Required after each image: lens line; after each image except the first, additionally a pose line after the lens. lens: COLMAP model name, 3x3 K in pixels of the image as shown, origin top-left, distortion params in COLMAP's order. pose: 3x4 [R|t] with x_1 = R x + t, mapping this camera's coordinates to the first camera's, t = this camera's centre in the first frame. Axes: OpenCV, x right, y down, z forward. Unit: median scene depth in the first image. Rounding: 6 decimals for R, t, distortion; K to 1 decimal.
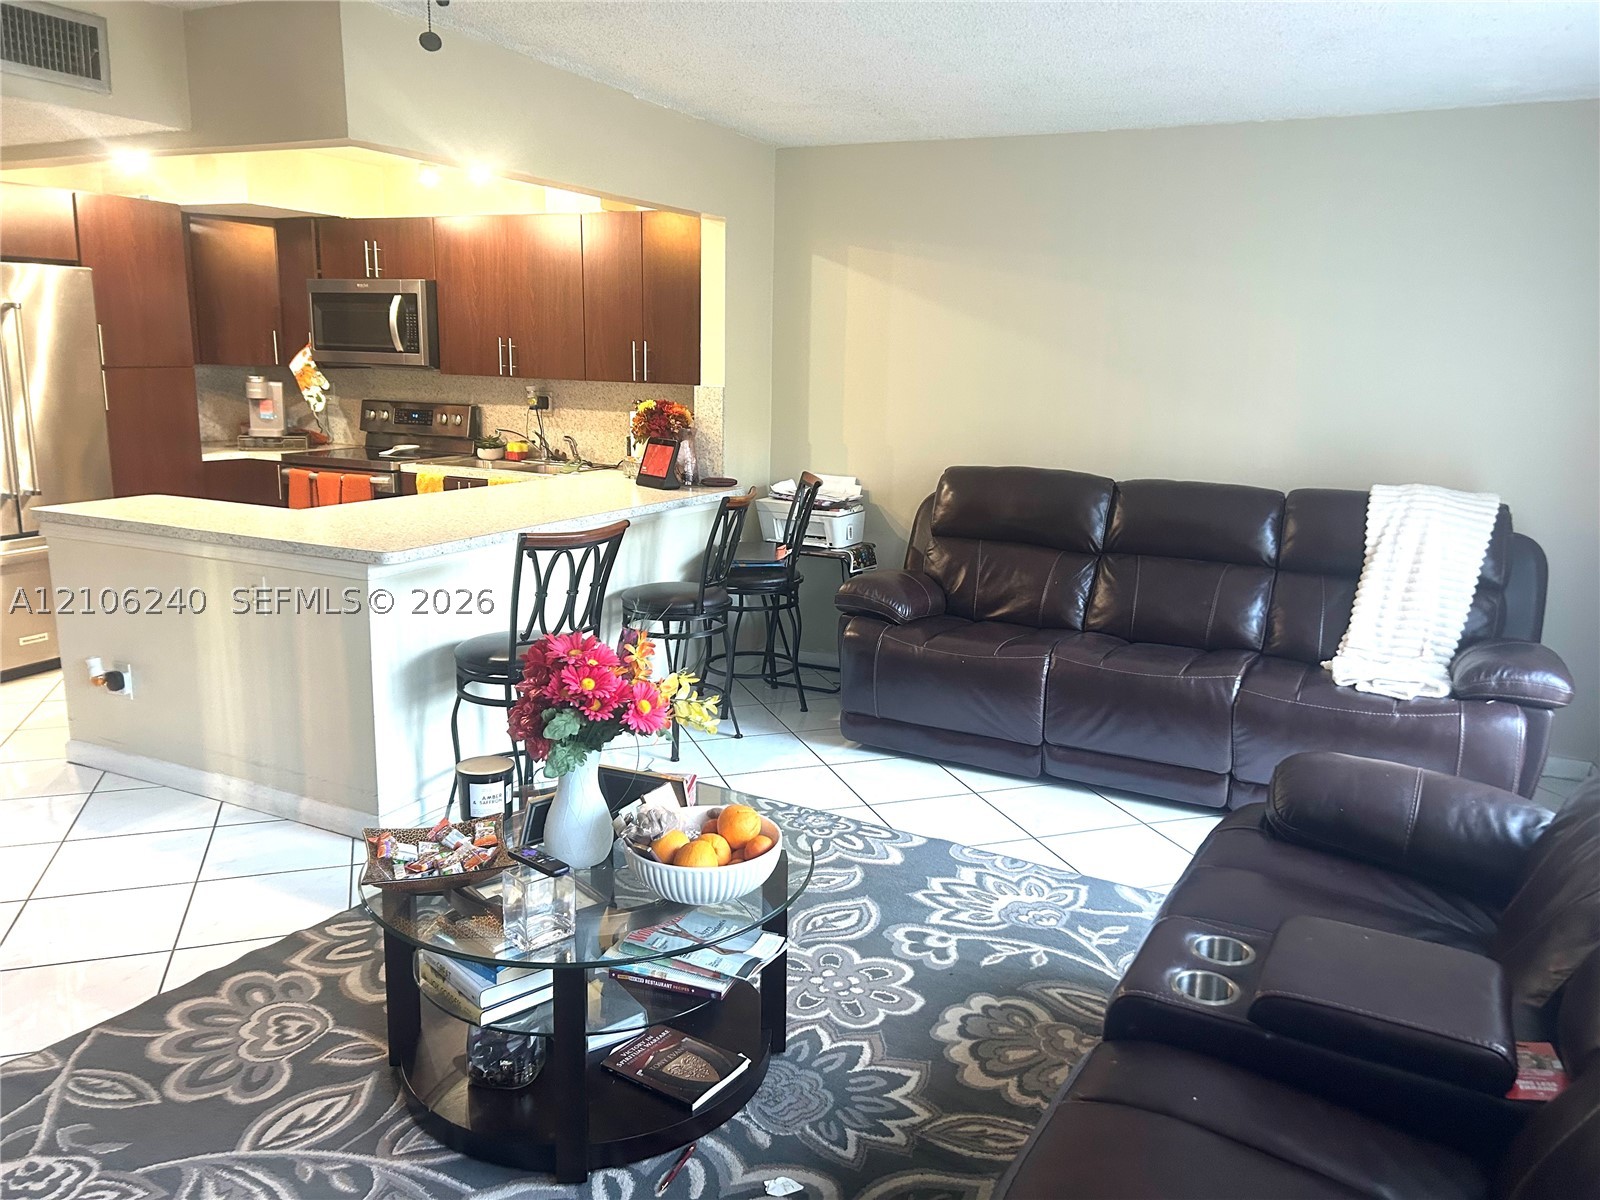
lens RADIAL K [[1198.4, 0, 798.4], [0, 1198.4, 598.8], [0, 0, 1]] dist [0.054844, -0.057332]
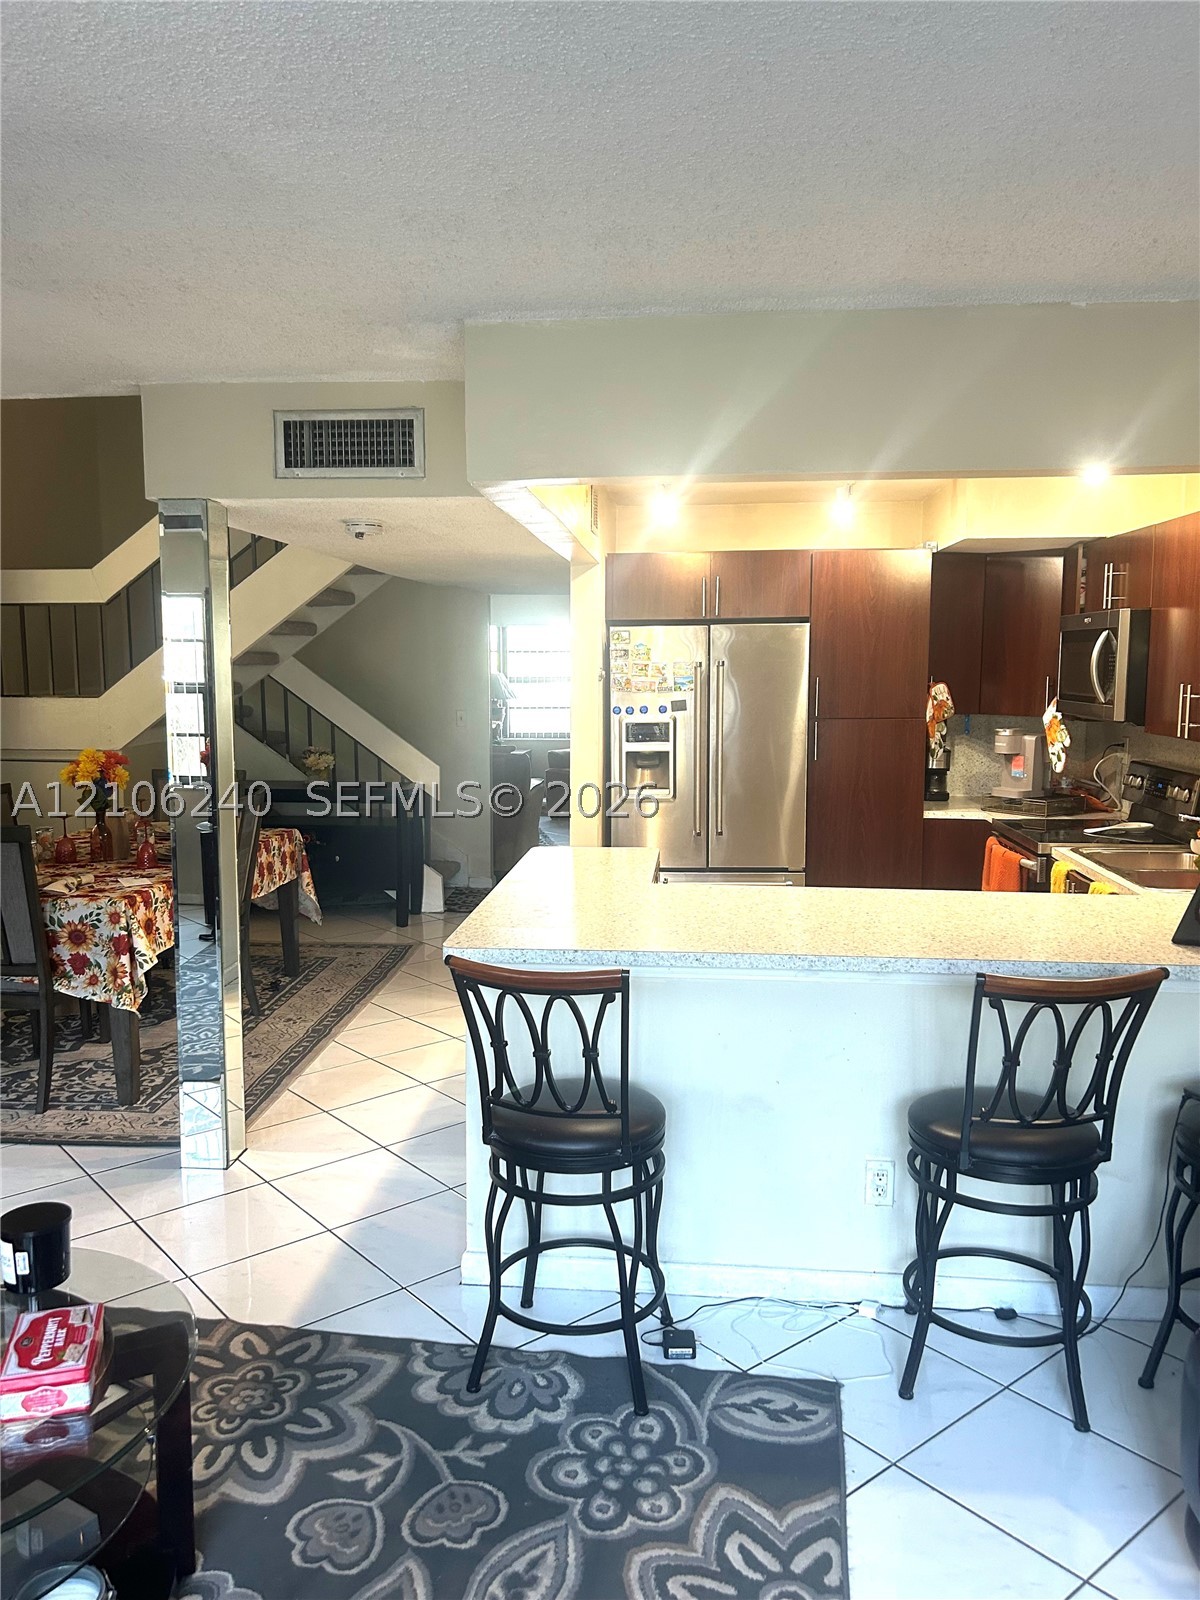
lens RADIAL K [[1198.4, 0, 584.9], [0, 1198.4, 801.0], [0, 0, 1]] dist [0.054844, -0.057332]
pose [[0.343603, 0.086589, -0.935114, 0.263763], [-0.183264, 0.982779, 0.023663, -0.097459], [0.921060, 0.163242, 0.353555, 0.421435]]
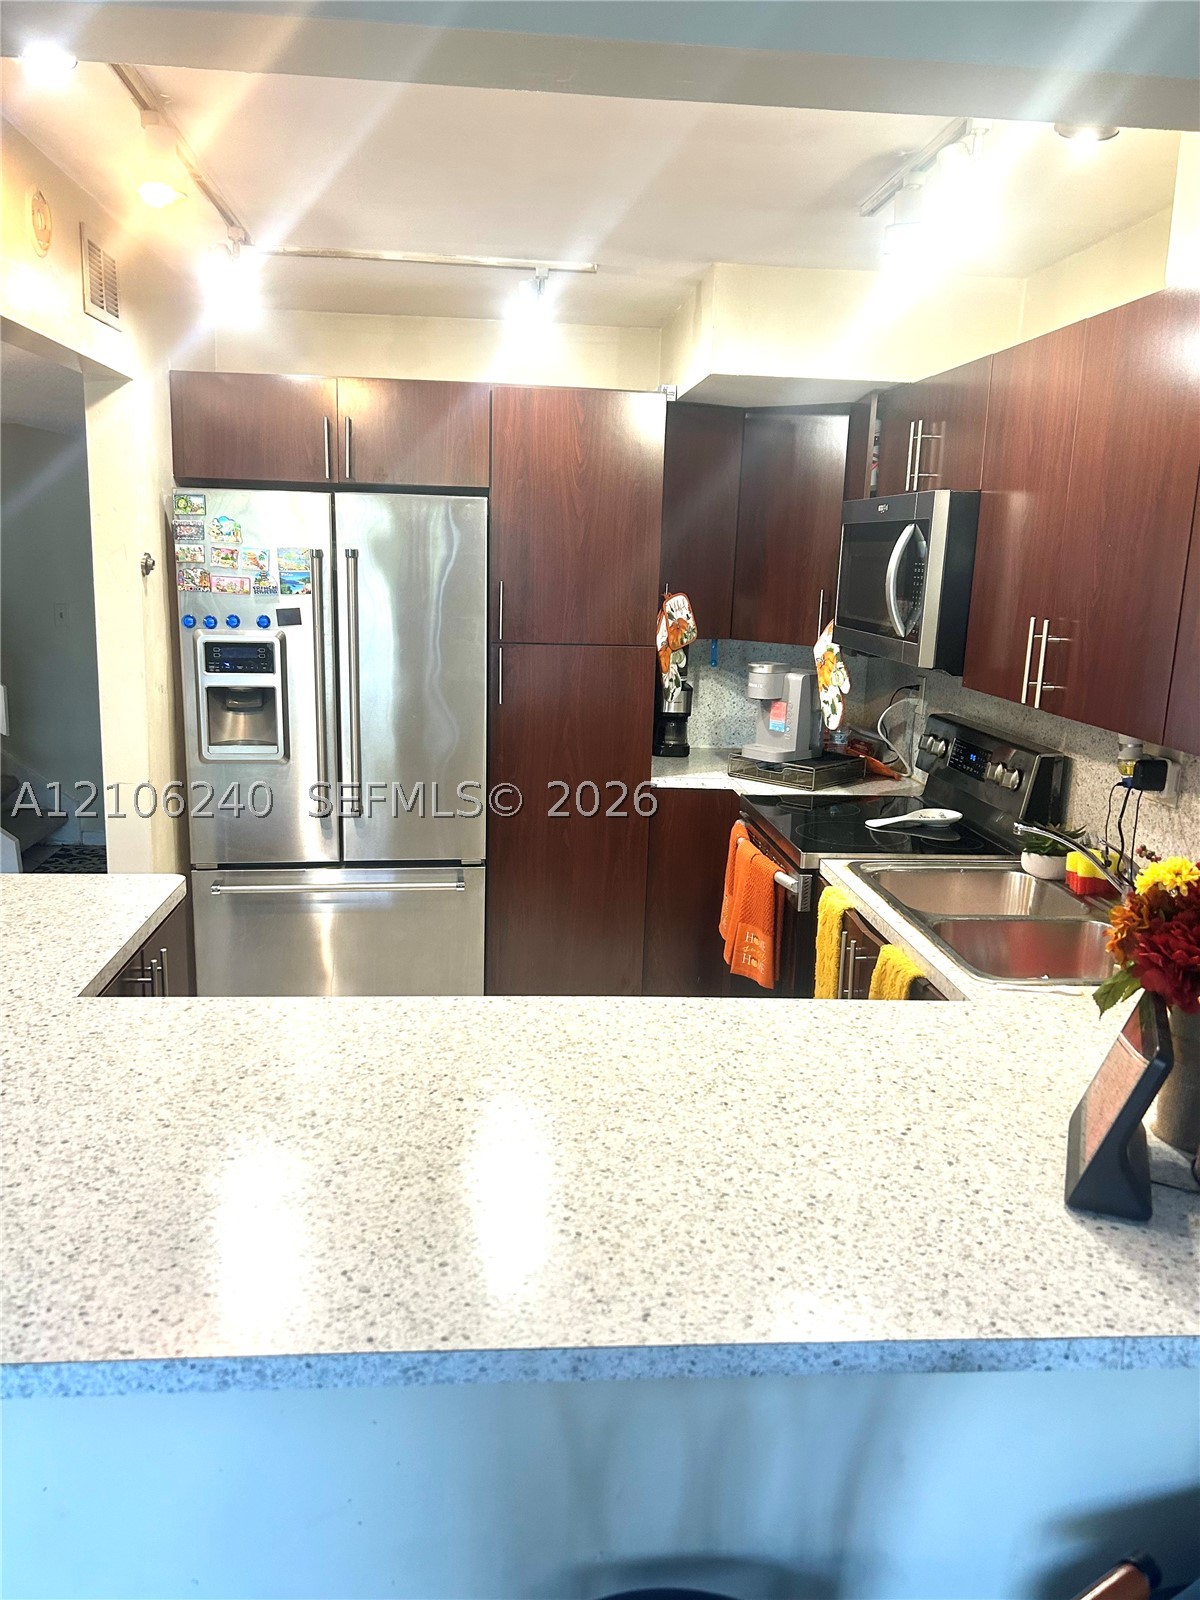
lens RADIAL K [[1198.4, 0, 591.4], [0, 1198.4, 813.0], [0, 0, 1]] dist [0.054844, -0.057332]
pose [[0.508902, 0.178052, -0.842209, 0.036064], [-0.197812, 0.976381, 0.086891, -0.144671], [0.837788, 0.122380, 0.532103, 0.608882]]
